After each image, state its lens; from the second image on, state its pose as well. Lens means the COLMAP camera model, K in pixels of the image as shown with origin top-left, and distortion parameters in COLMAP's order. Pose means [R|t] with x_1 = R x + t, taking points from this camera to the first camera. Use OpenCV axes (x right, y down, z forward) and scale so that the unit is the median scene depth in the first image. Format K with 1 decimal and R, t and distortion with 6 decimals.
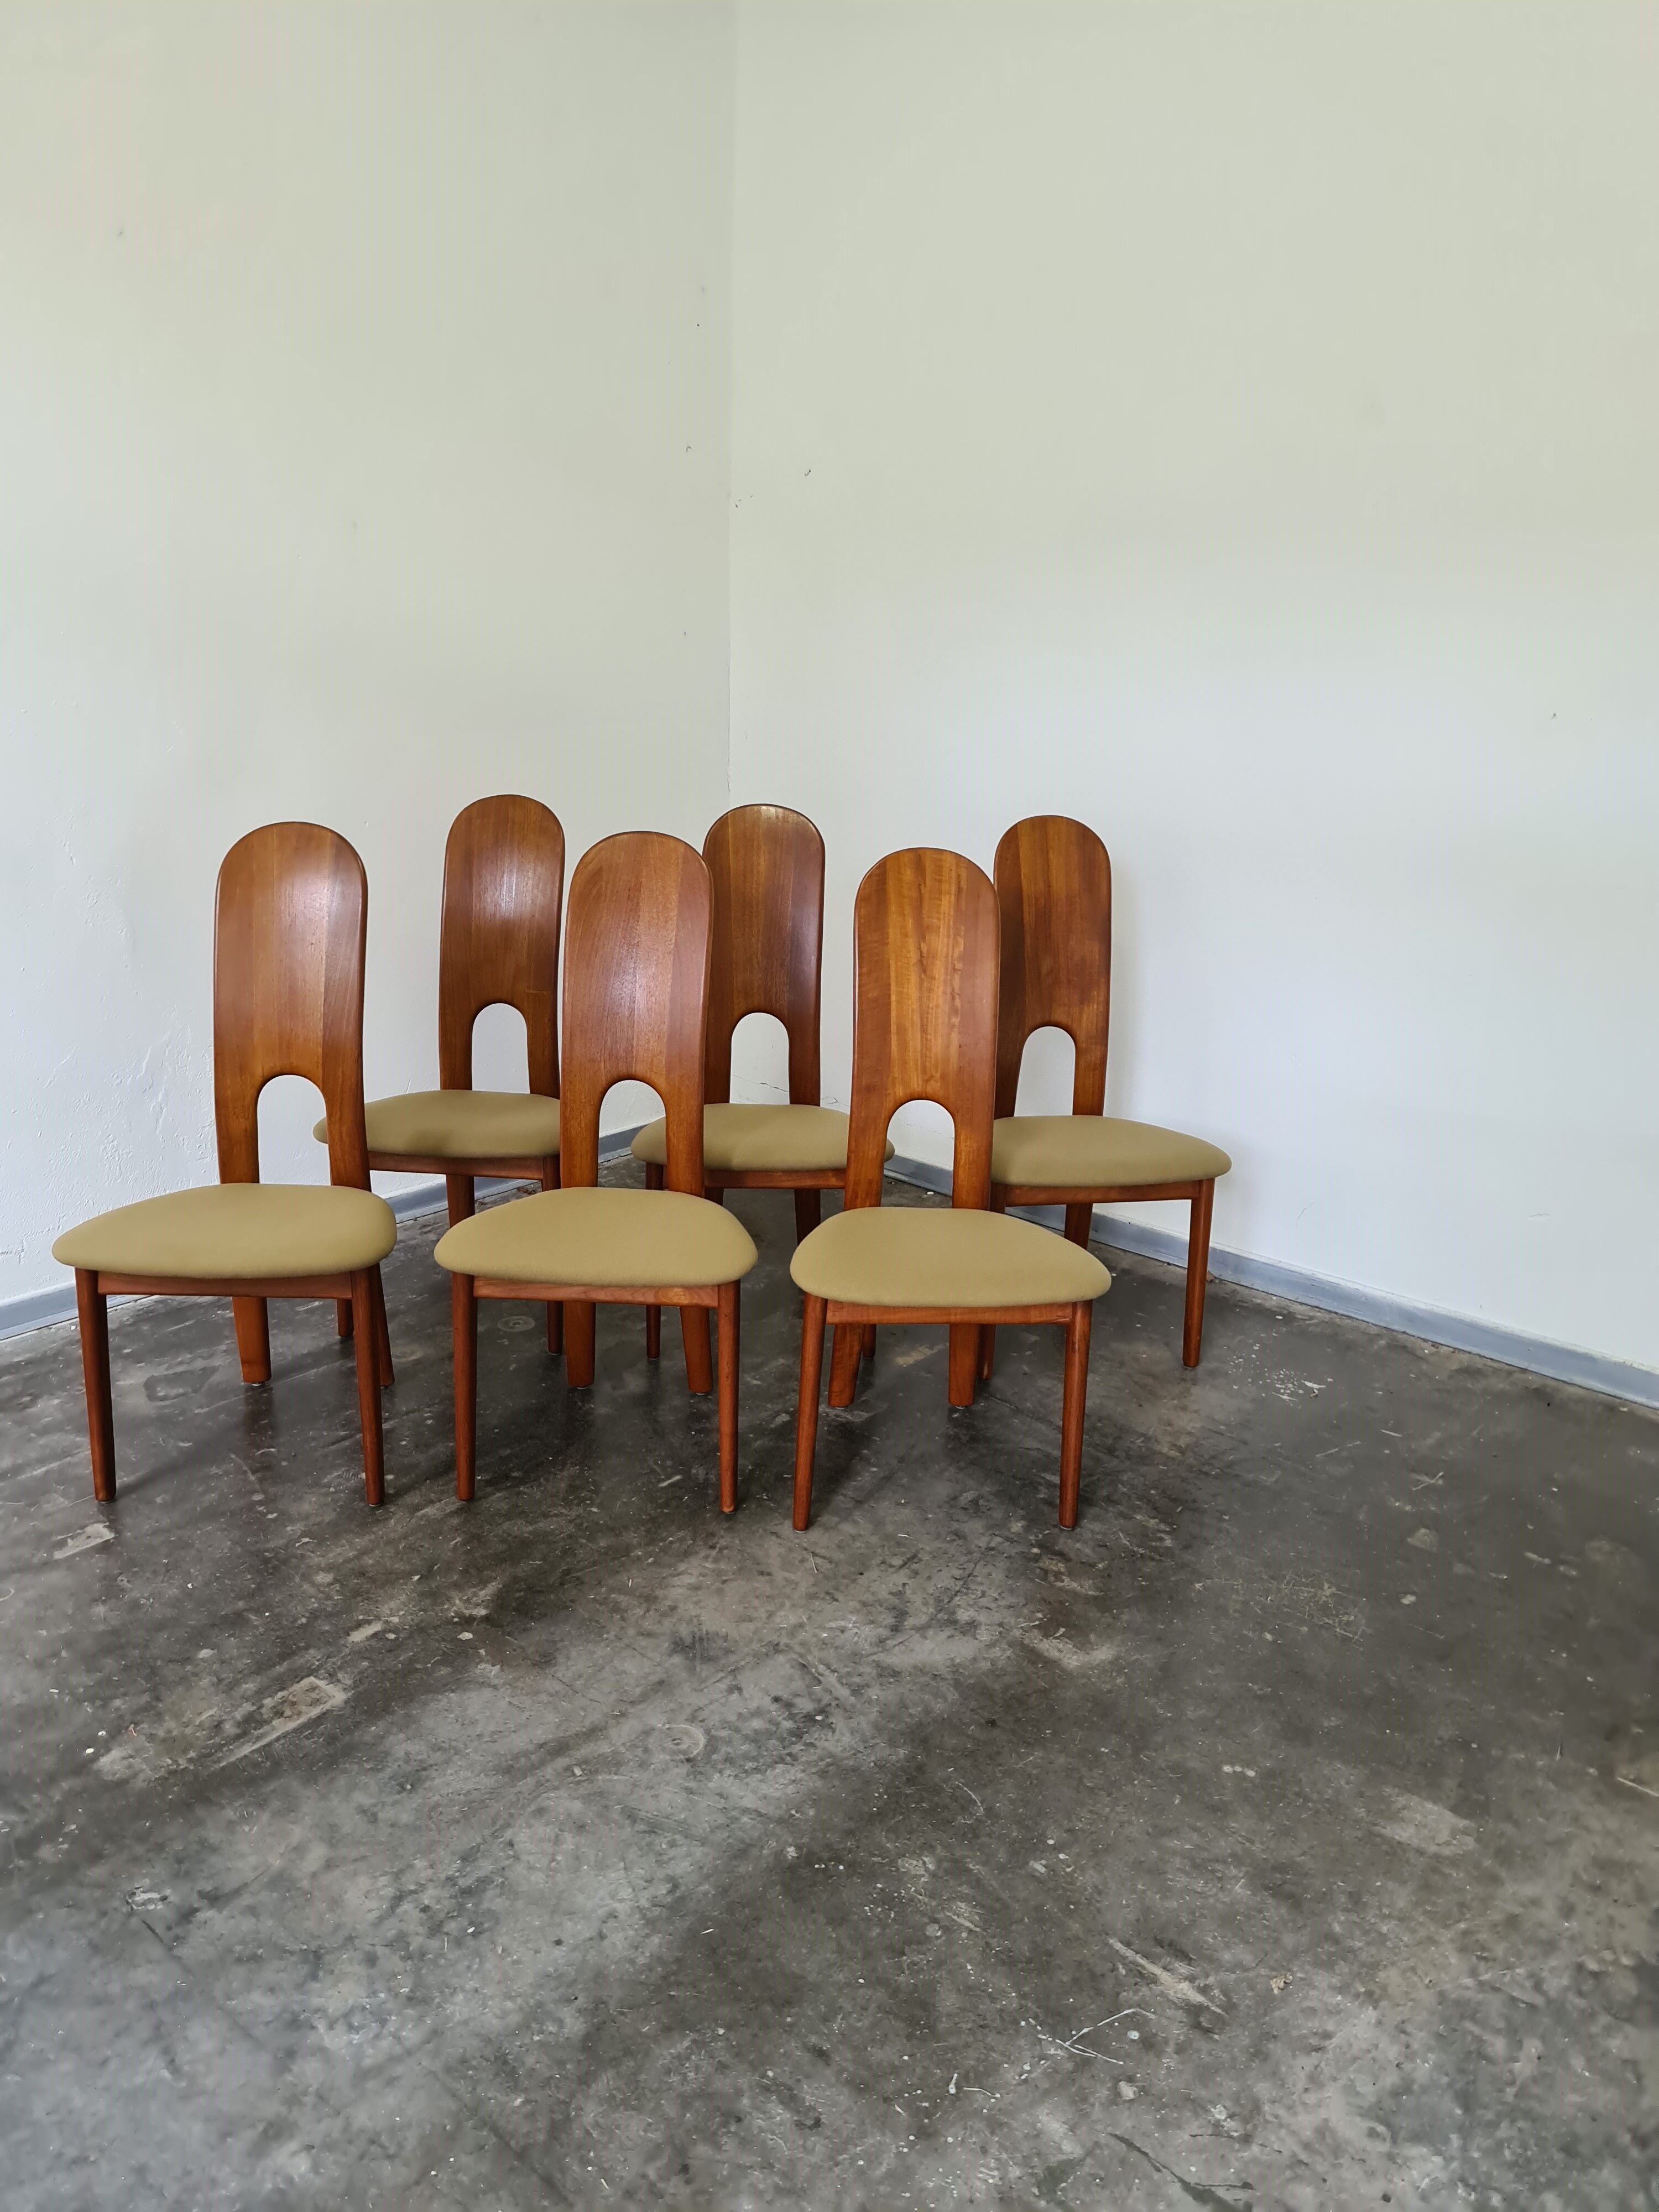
lens RADIAL K [[1588.9, 0, 813.7], [0, 1588.9, 1114.4], [0, 0, 1]] dist [0.078449, -0.078954]
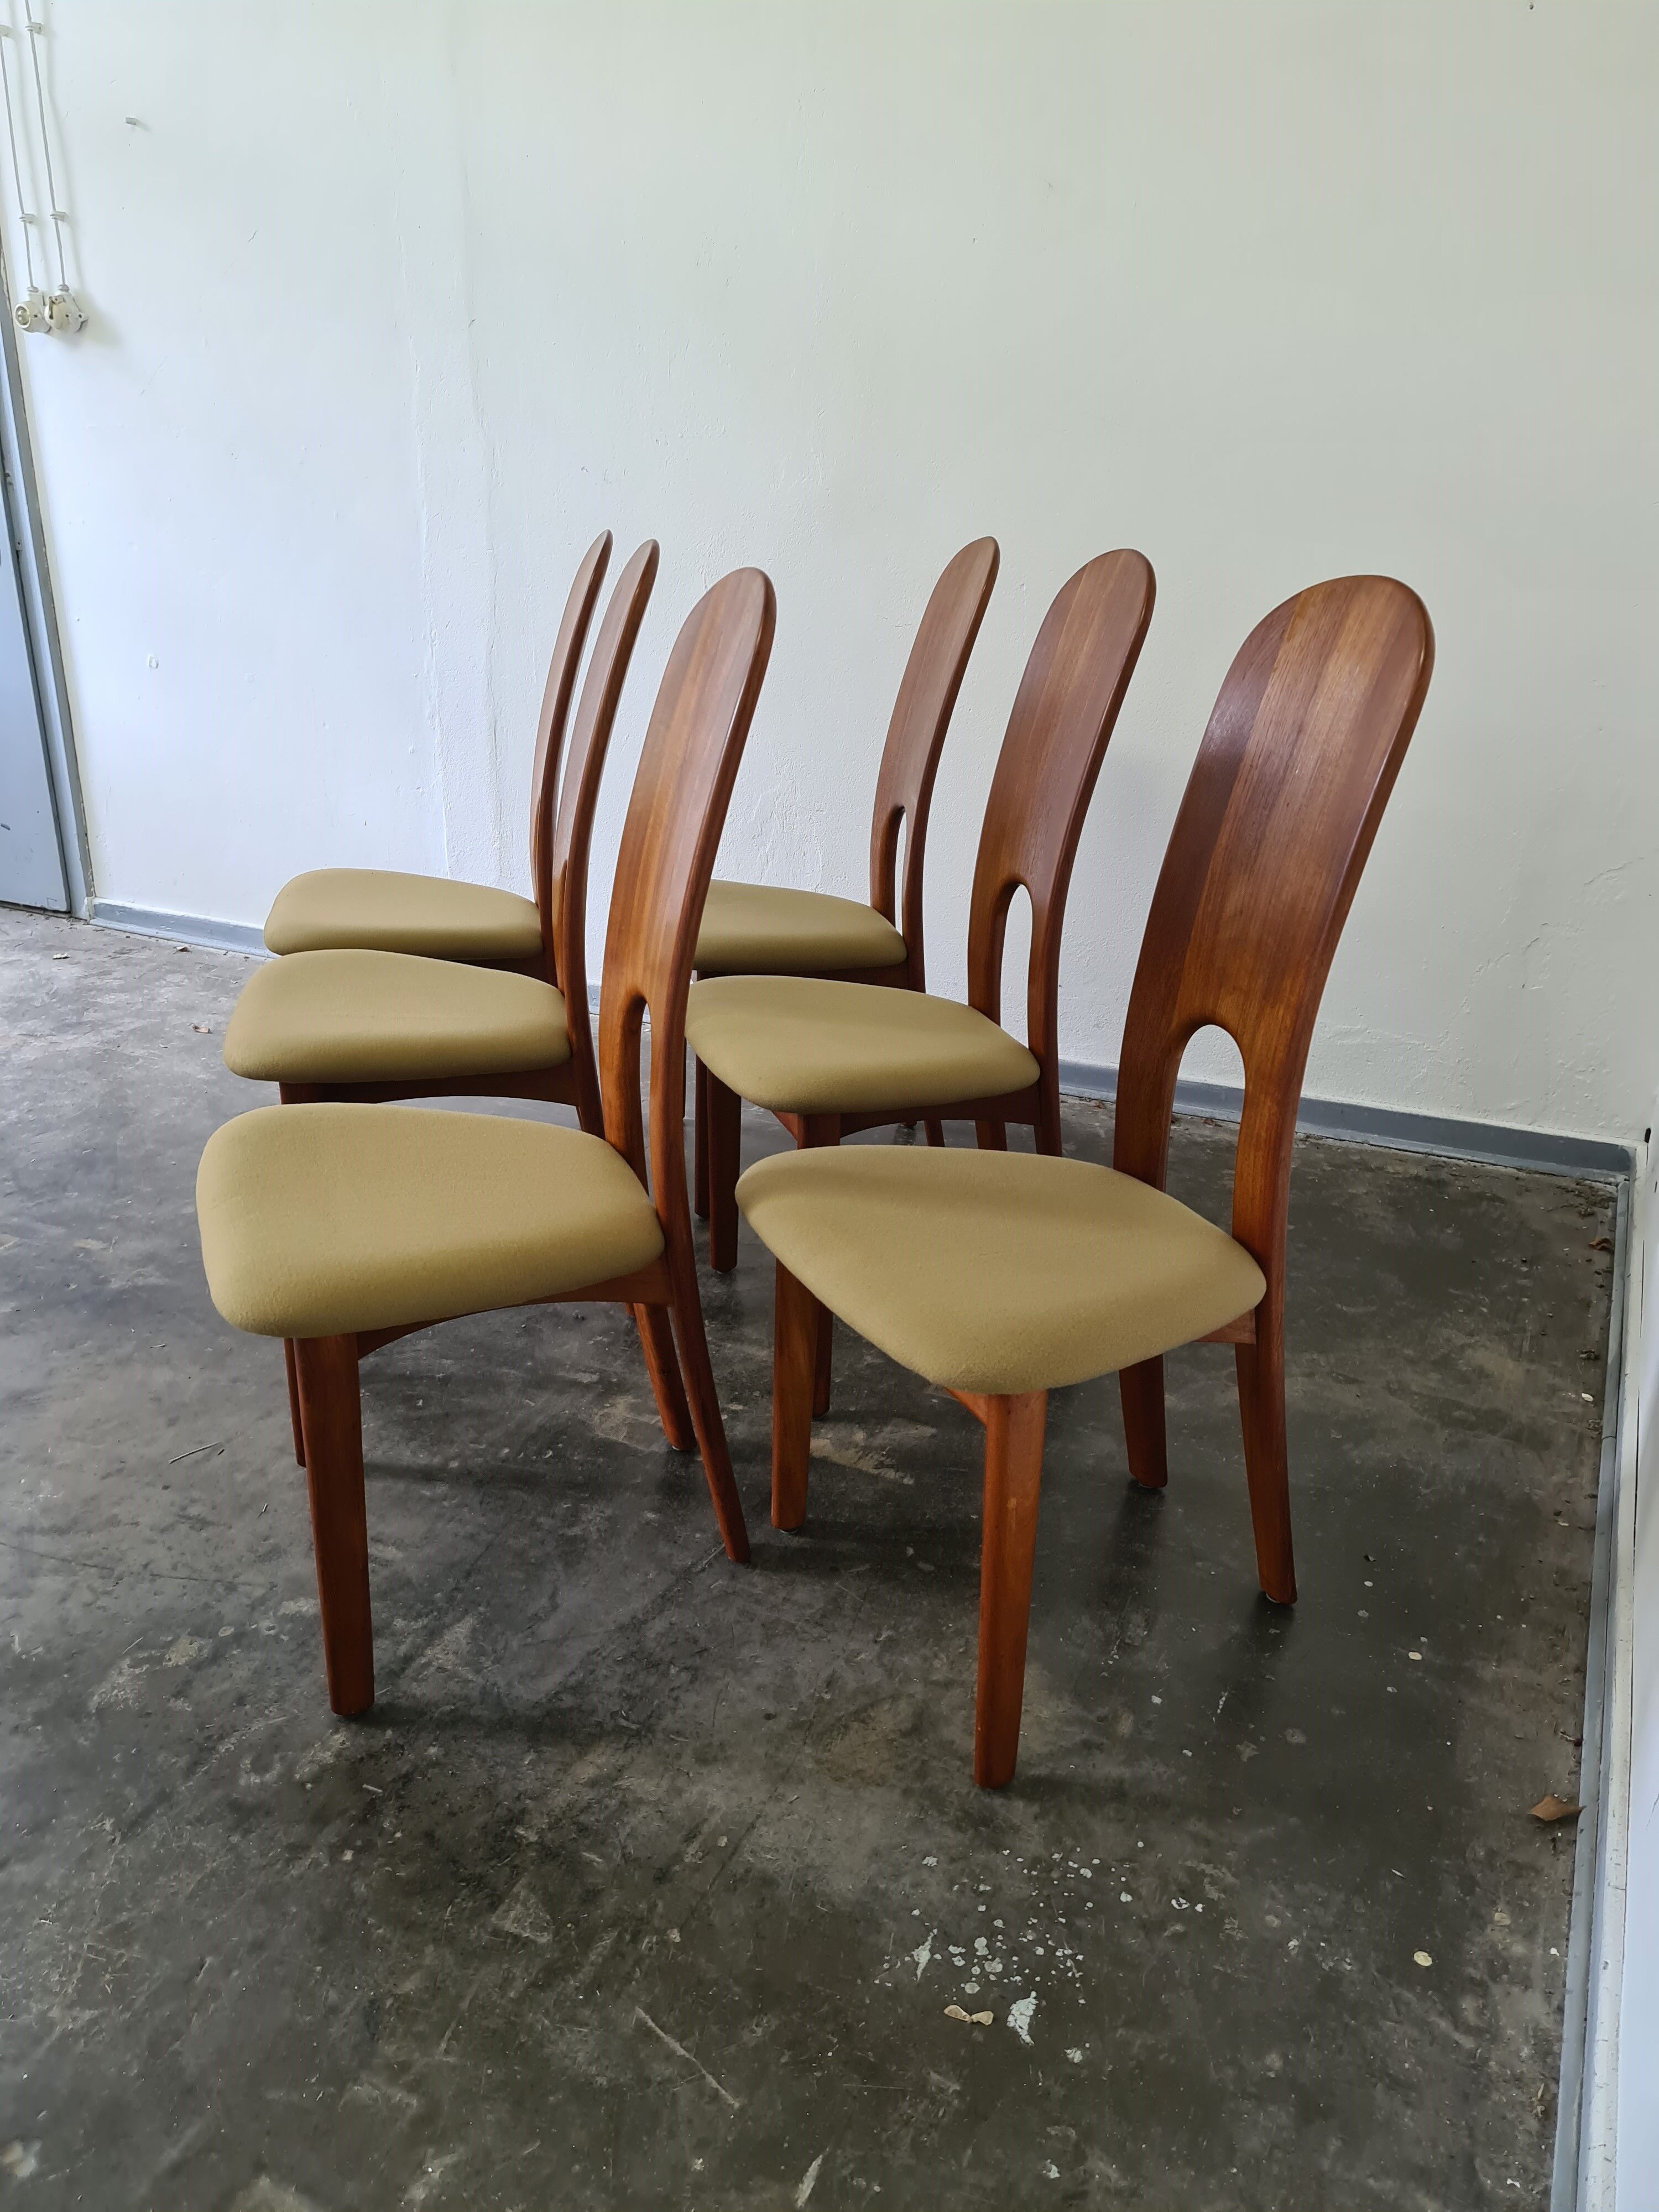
lens RADIAL K [[1604.5, 0, 824.3], [0, 1604.5, 1087.8], [0, 0, 1]] dist [0.084971, -0.080675]
pose [[0.268137, 0.312562, -0.911267, 0.748117], [-0.282371, 0.929860, 0.235853, -0.158273], [0.921070, 0.194074, 0.337588, 0.973795]]
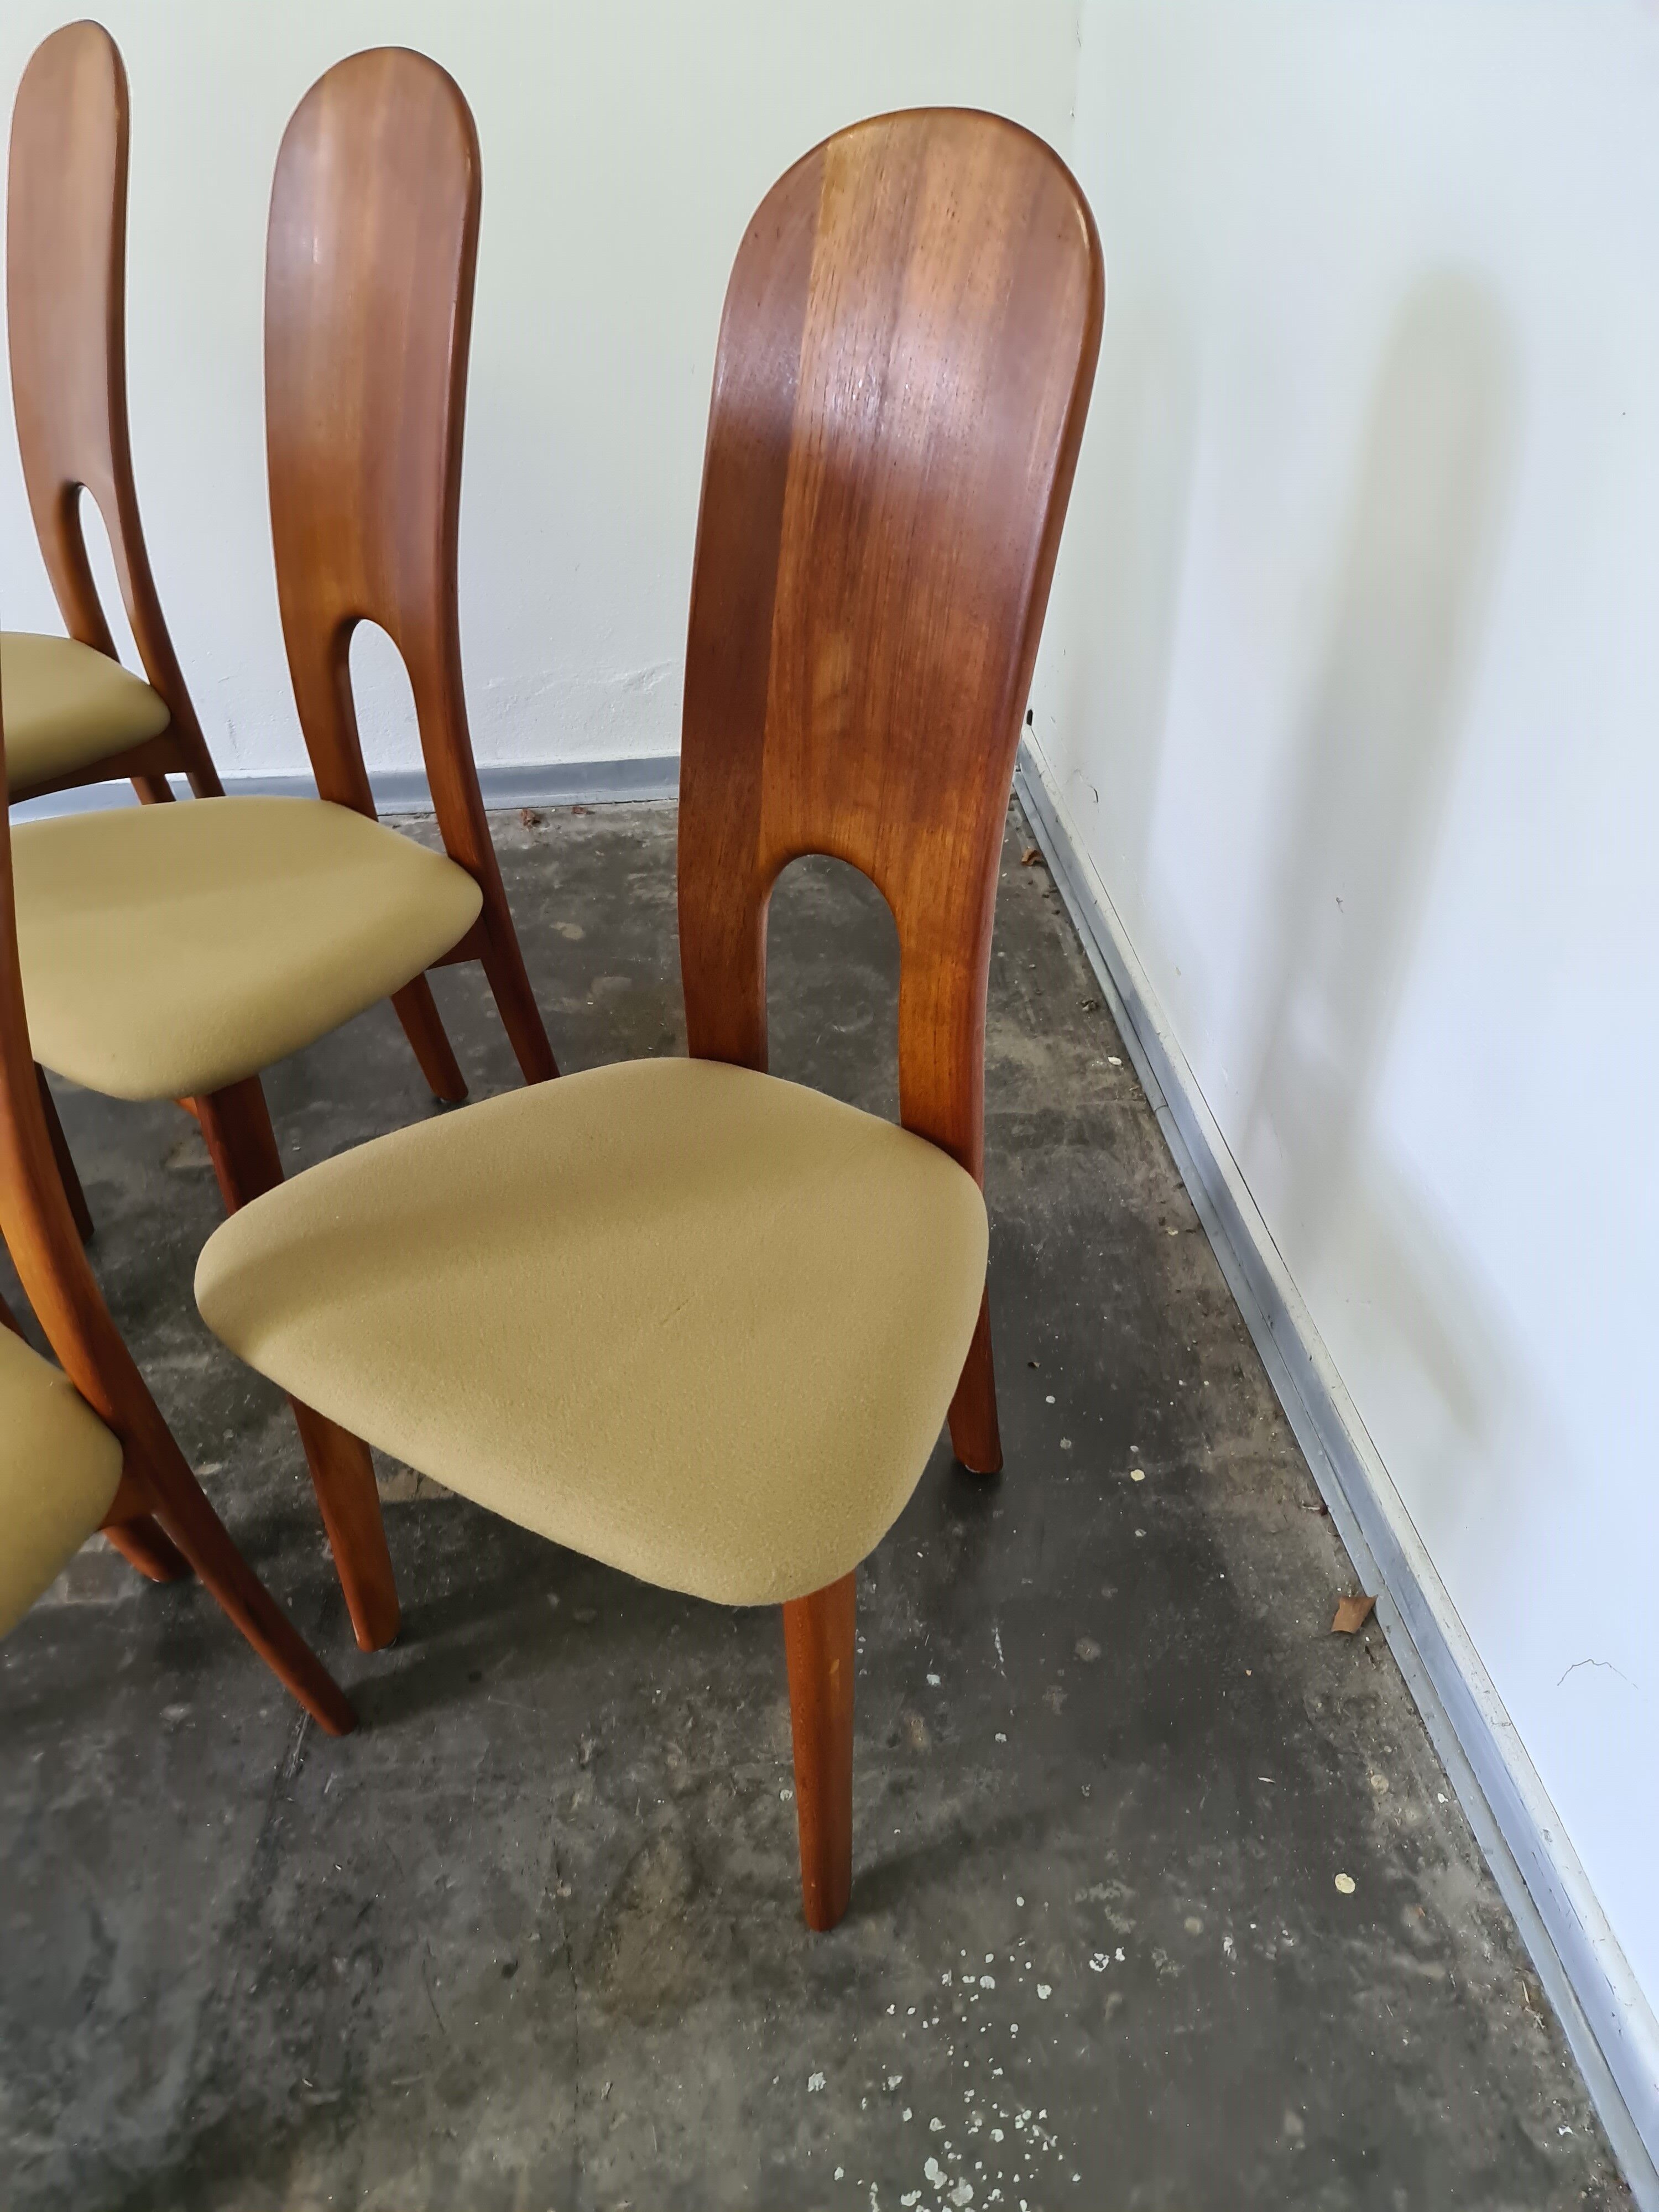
lens RADIAL K [[1588.9, 0, 813.7], [0, 1588.9, 1114.4], [0, 0, 1]] dist [0.078449, -0.078954]
pose [[0.728786, 0.389370, -0.563260, 0.470171], [-0.167892, 0.899089, 0.404291, -0.187415], [0.663840, -0.200075, 0.720615, 0.993382]]
